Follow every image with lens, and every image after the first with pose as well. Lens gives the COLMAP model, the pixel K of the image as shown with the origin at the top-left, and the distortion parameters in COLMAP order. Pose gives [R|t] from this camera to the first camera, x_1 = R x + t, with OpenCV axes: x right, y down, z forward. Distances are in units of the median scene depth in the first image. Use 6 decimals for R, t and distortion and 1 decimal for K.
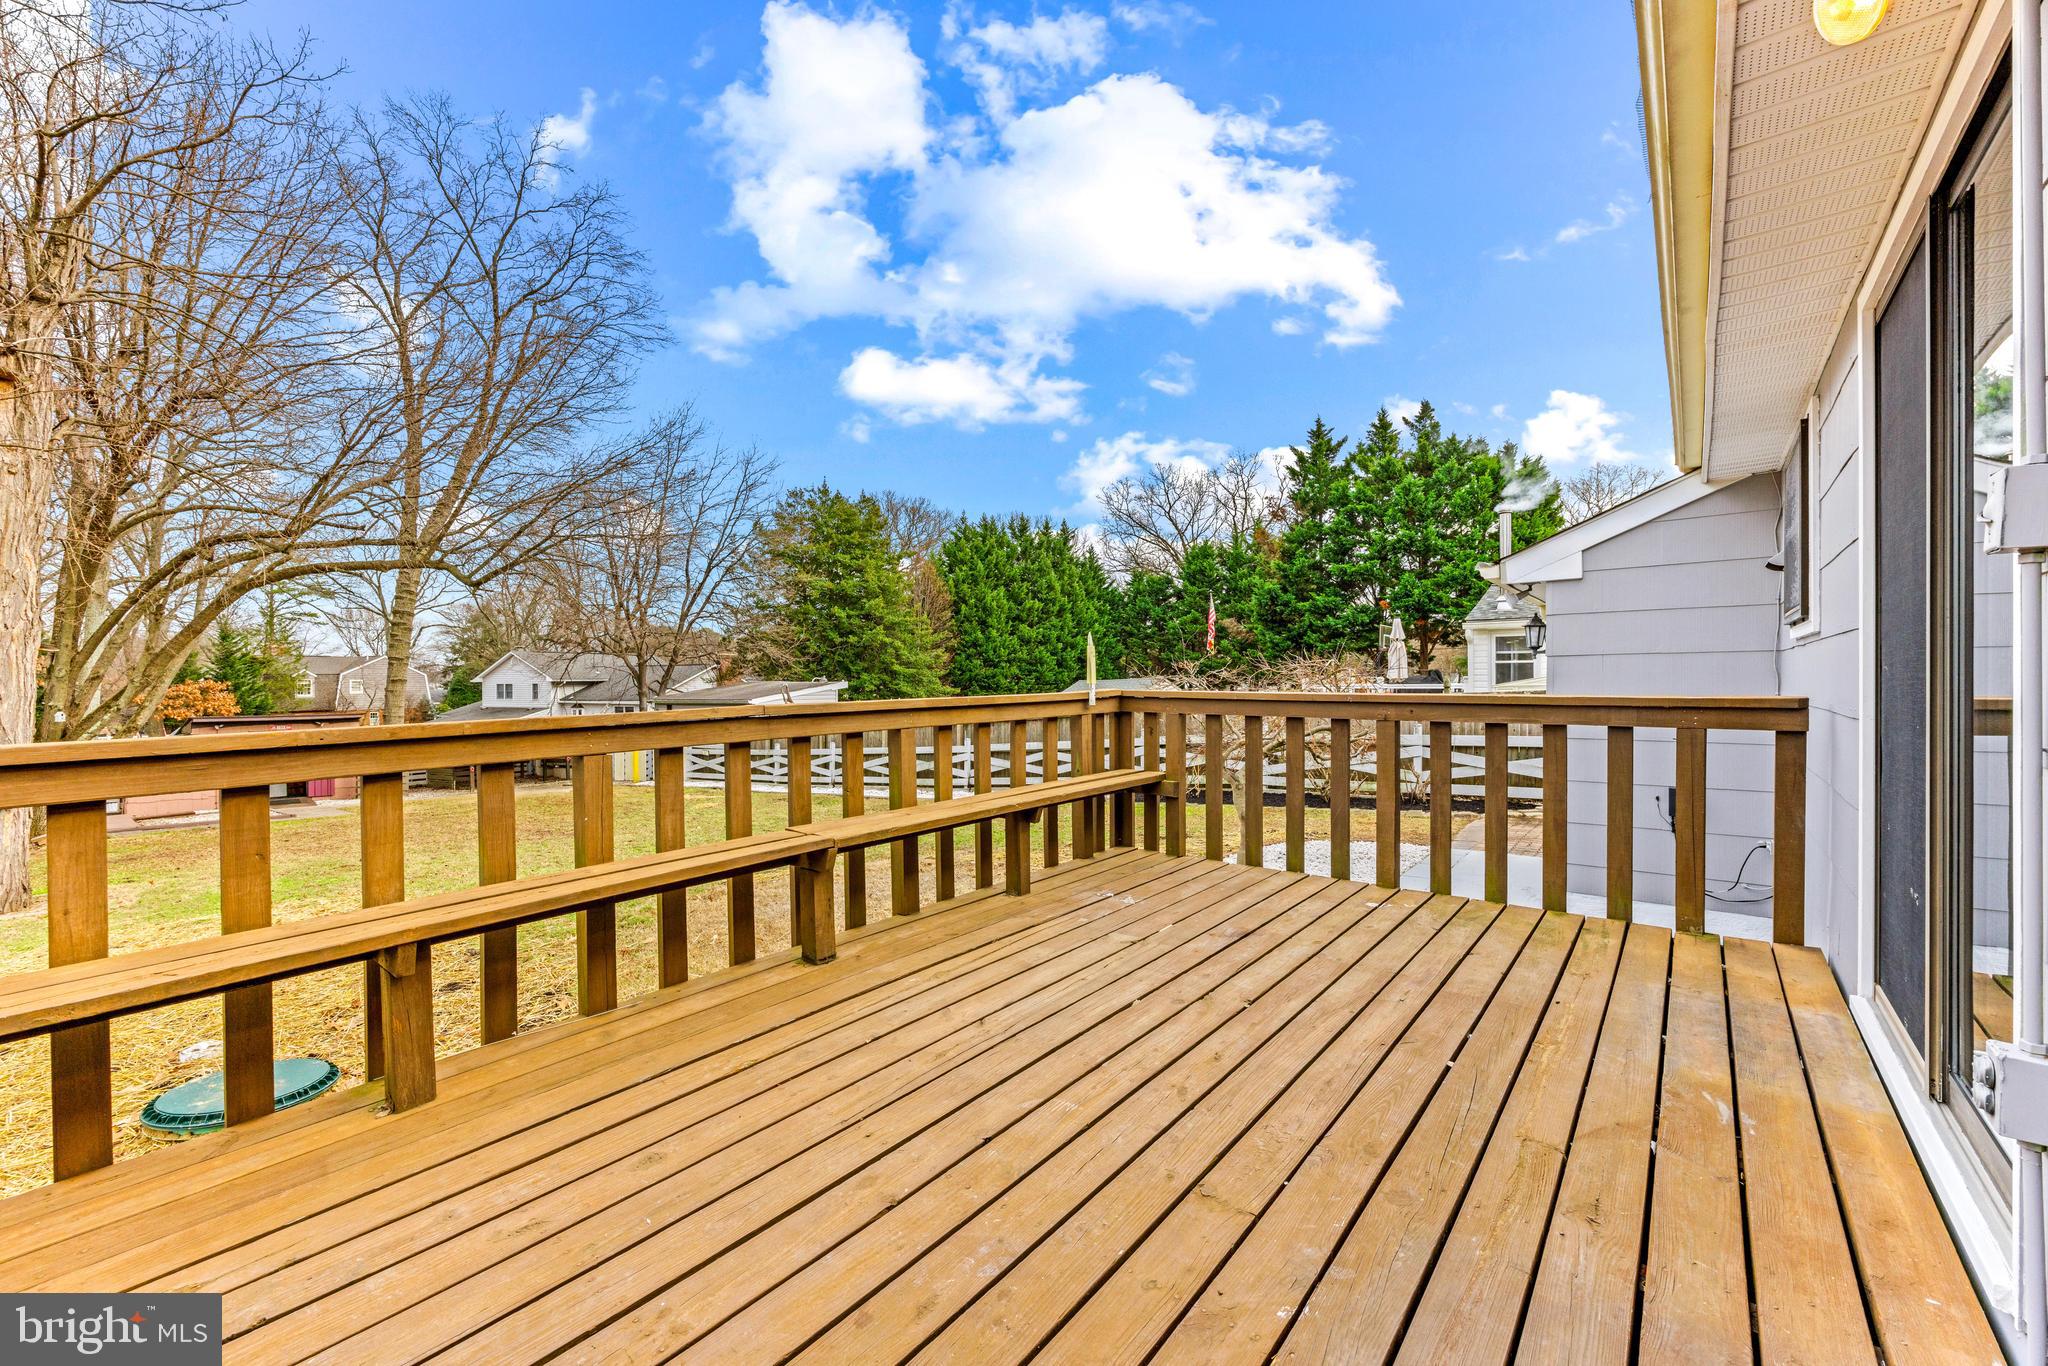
lens RADIAL K [[830.4, 0, 1021.1], [0, 830.4, 687.6], [0, 0, 1]] dist [0.002848, -0.000813]
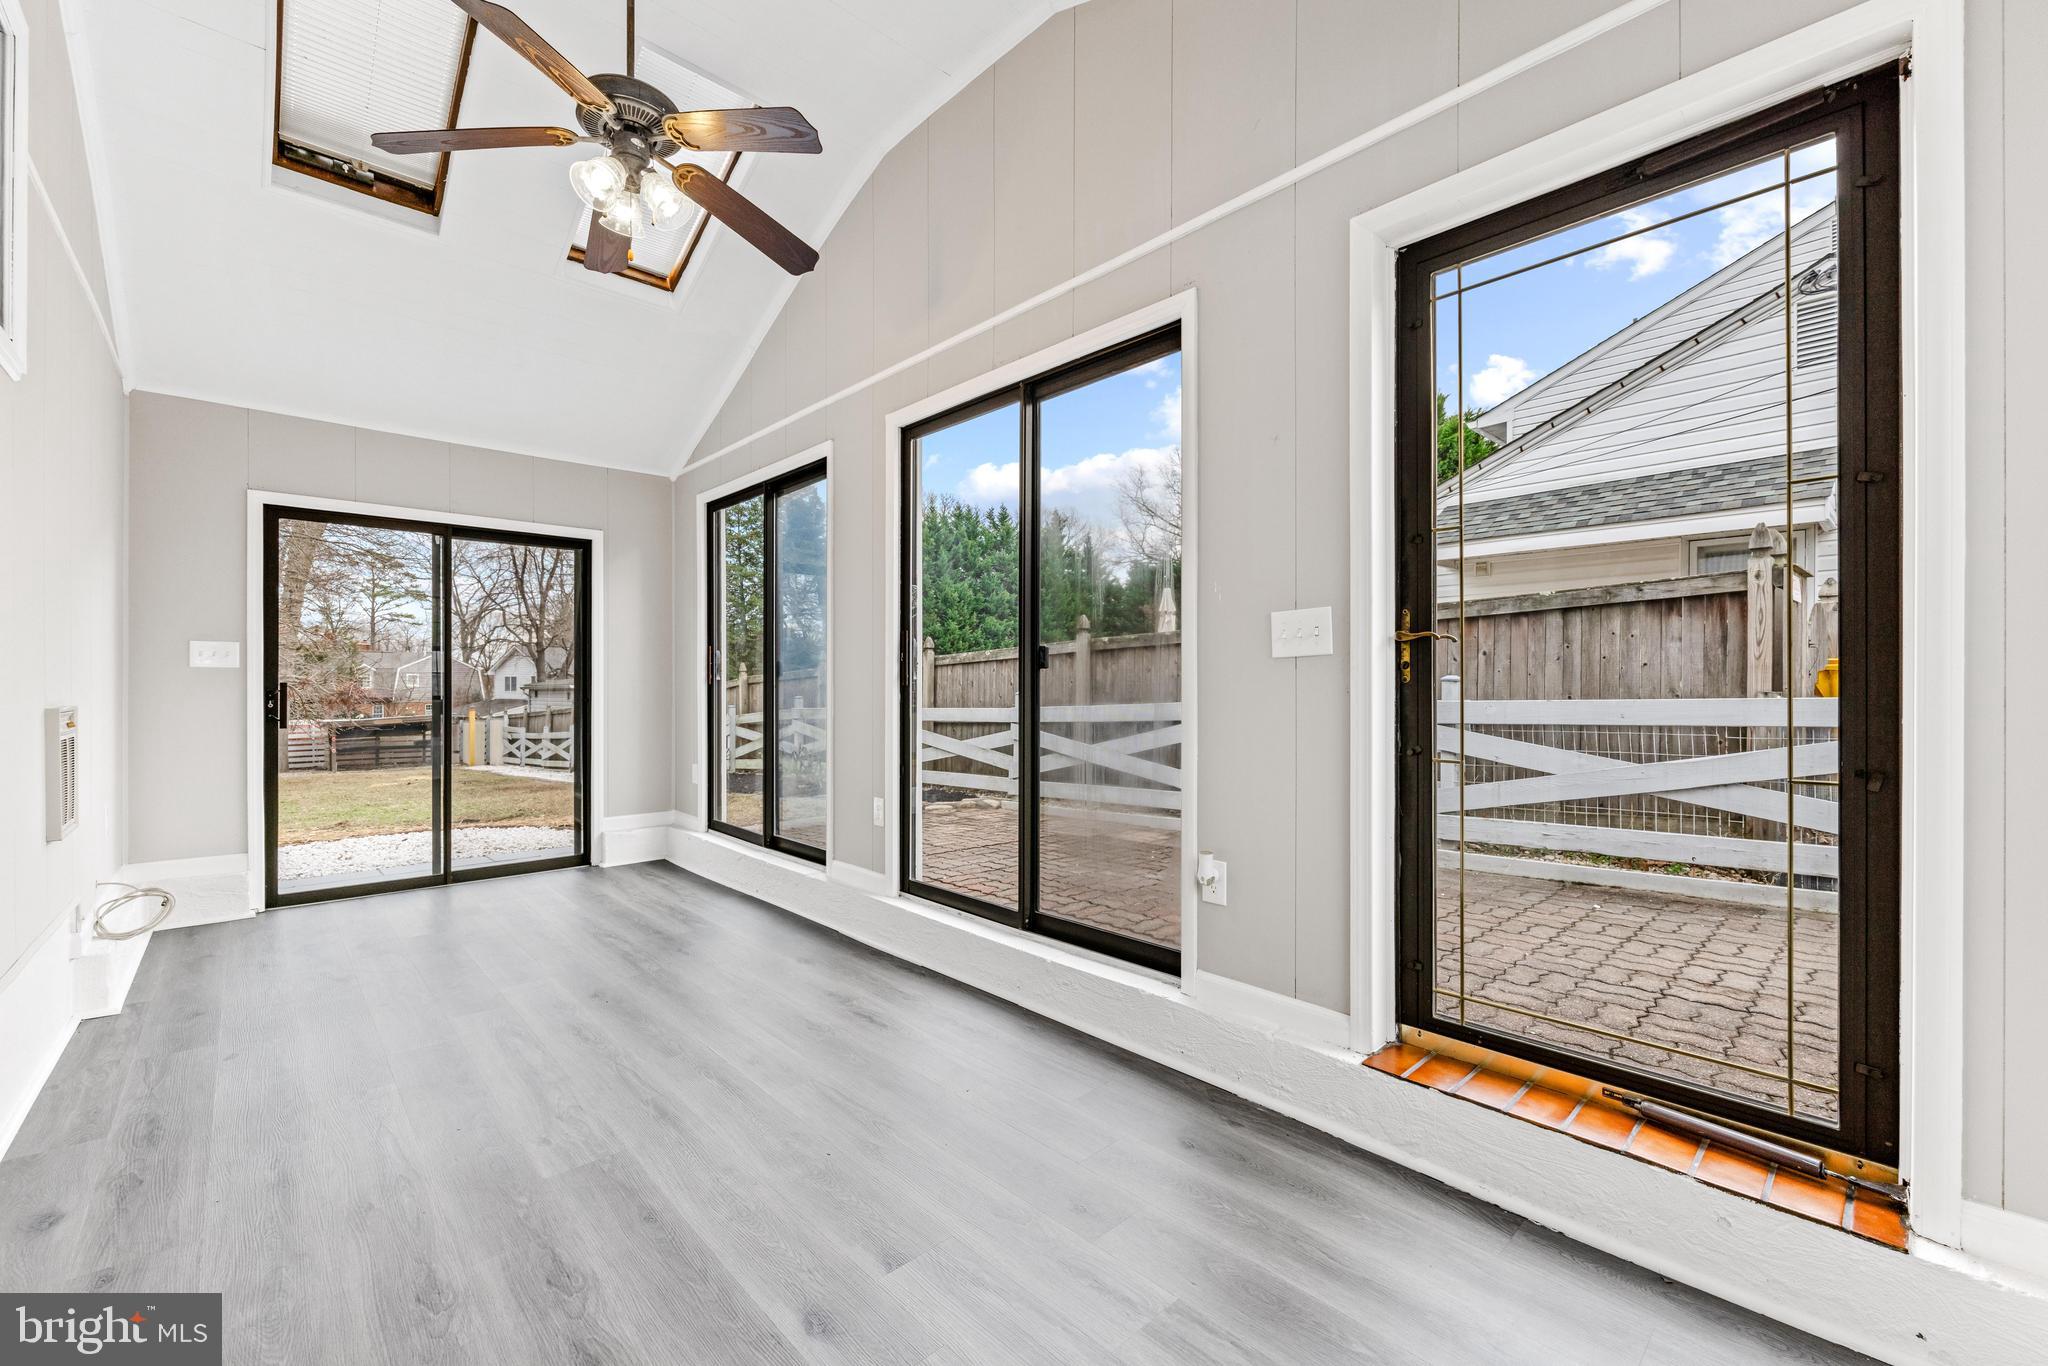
lens RADIAL K [[830.4, 0, 1020.5], [0, 830.4, 688.1], [0, 0, 1]] dist [0.002848, -0.000813]
pose [[0.991003, 0.008015, -0.133597, 0.210428], [-0.008849, 0.999945, -0.005654, 0.014015], [0.133544, 0.006785, 0.991020, 0.072857]]
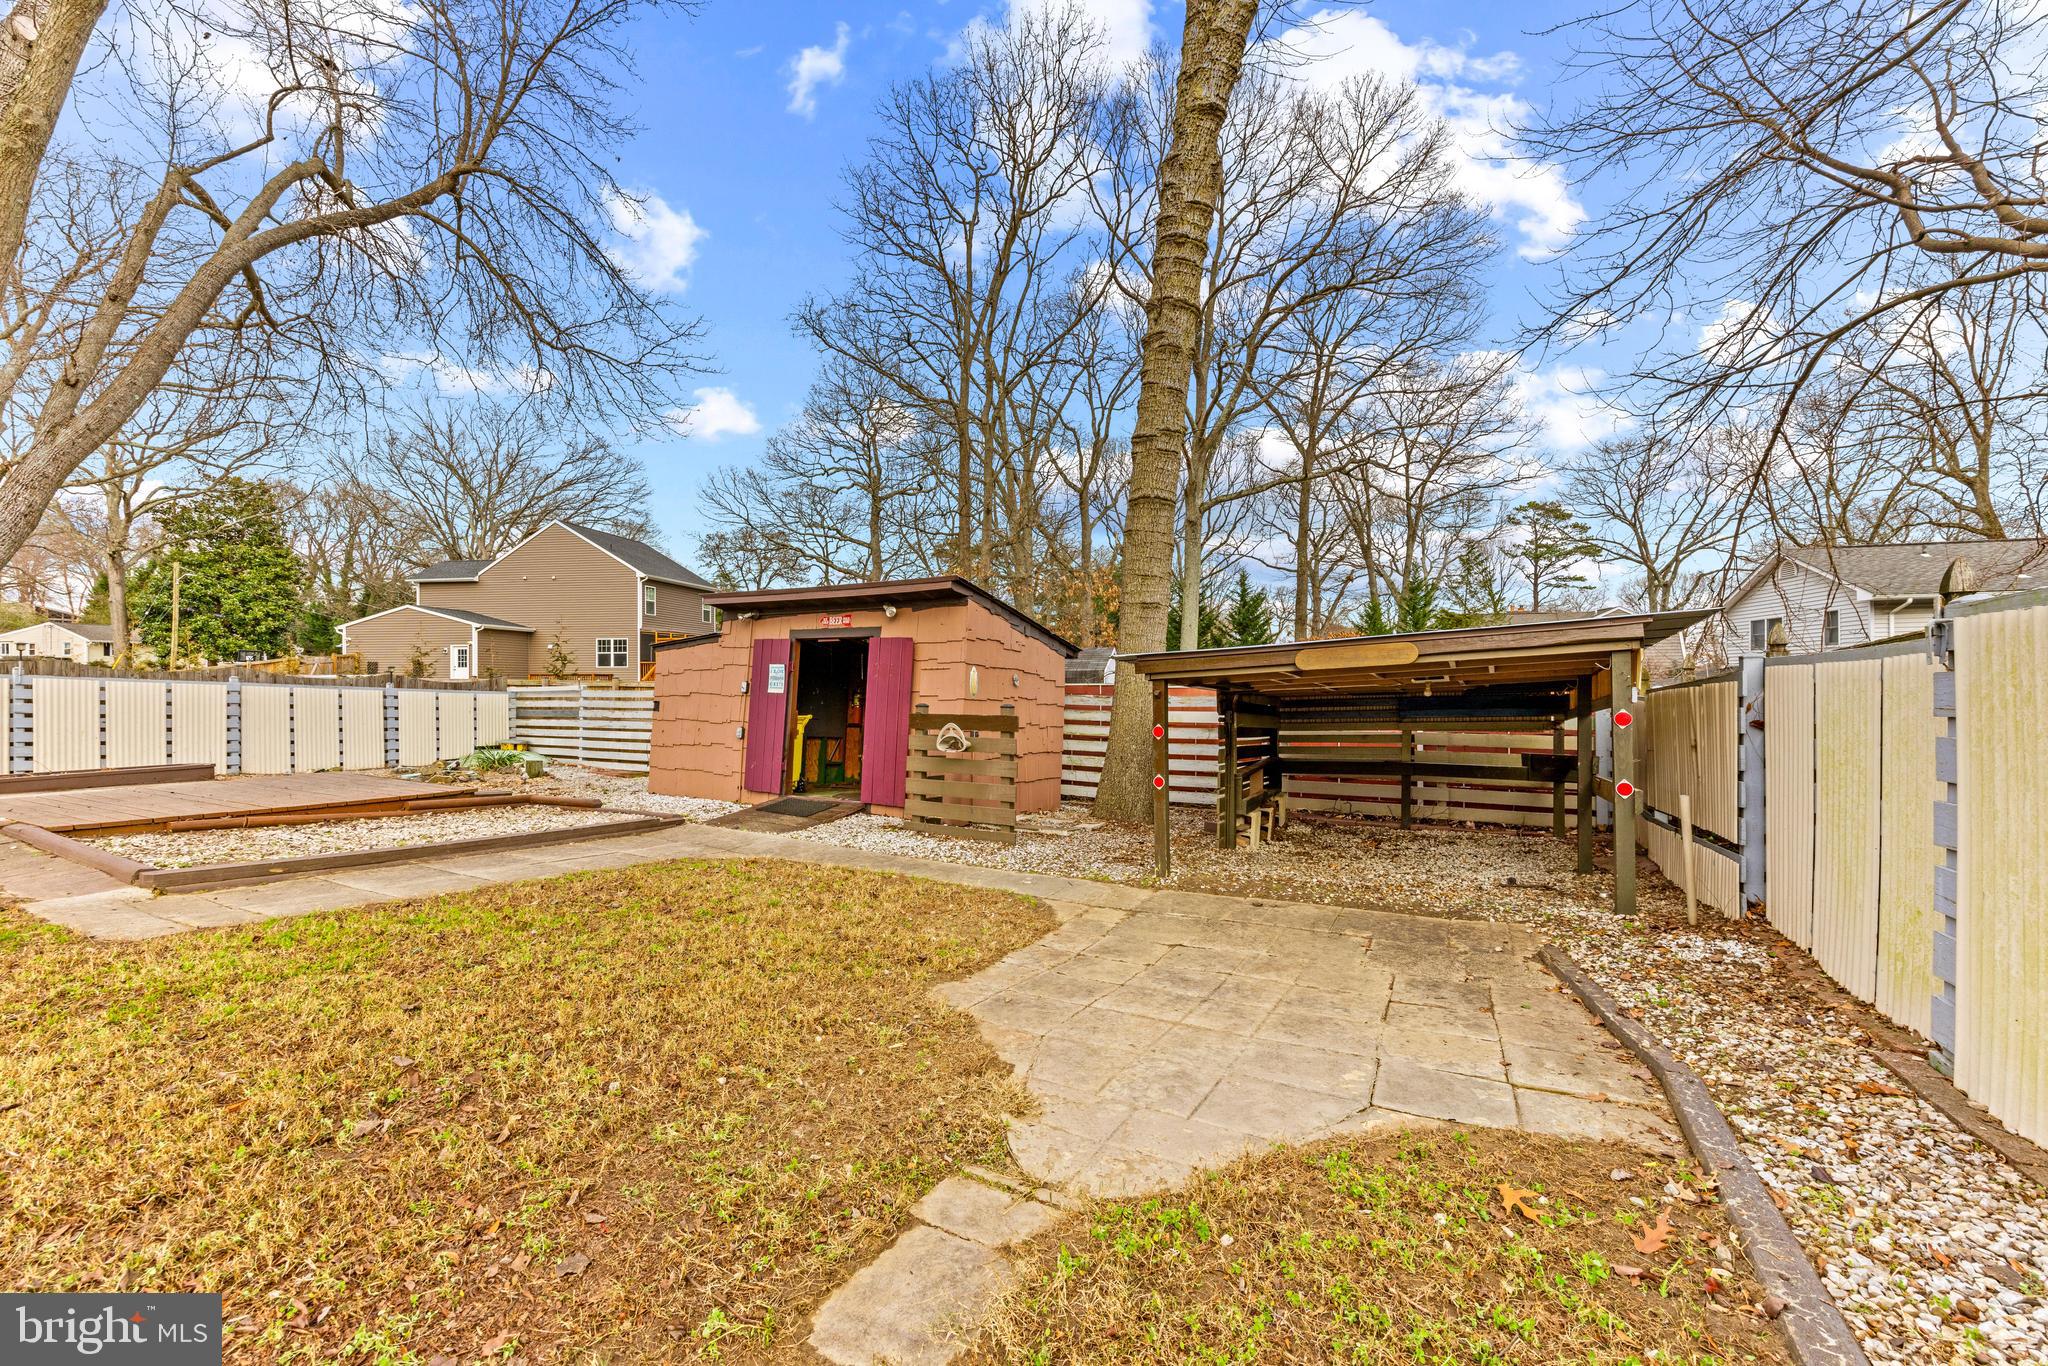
lens RADIAL K [[830.4, 0, 1015.0], [0, 830.4, 684.6], [0, 0, 1]] dist [0.002848, -0.000813]
pose [[0.197667, 0.006228, -0.980249, -0.300637], [-0.004157, 0.999976, 0.005516, 0.048164], [0.980260, 0.002984, 0.197688, 0.630011]]
